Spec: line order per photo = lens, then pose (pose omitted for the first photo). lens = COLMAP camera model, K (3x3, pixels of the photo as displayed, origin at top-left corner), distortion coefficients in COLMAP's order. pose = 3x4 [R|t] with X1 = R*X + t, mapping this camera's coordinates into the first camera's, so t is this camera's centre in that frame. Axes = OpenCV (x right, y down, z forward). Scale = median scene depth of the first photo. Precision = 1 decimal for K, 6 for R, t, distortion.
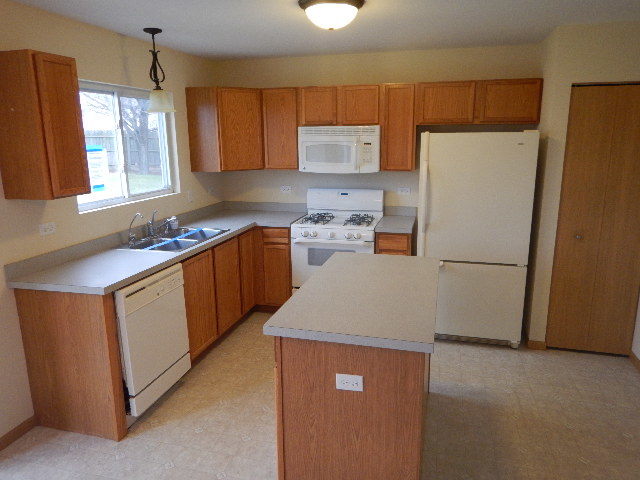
lens RADIAL K [[454.3, 0, 320.0], [0, 454.3, 240.0], [0, 0, 1]] dist [0.020440, -0.001196]
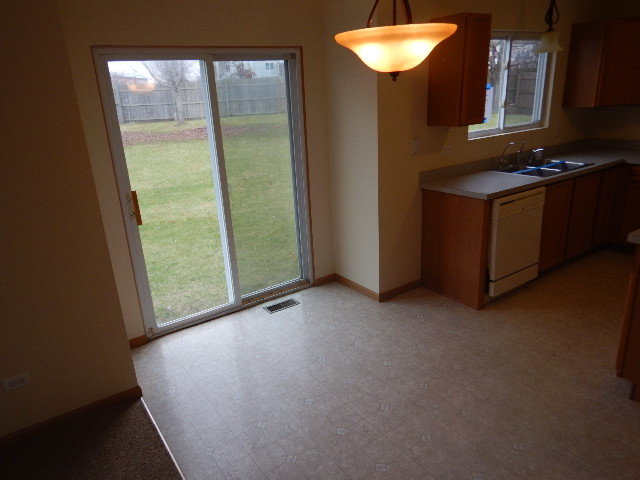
lens RADIAL K [[454.3, 0, 320.0], [0, 454.3, 240.0], [0, 0, 1]] dist [0.020440, -0.001196]
pose [[0.769041, 0.179295, -0.613538, -0.006529], [-0.104582, 0.982214, 0.155944, 0.059288], [0.630586, -0.055762, 0.774114, -0.260286]]
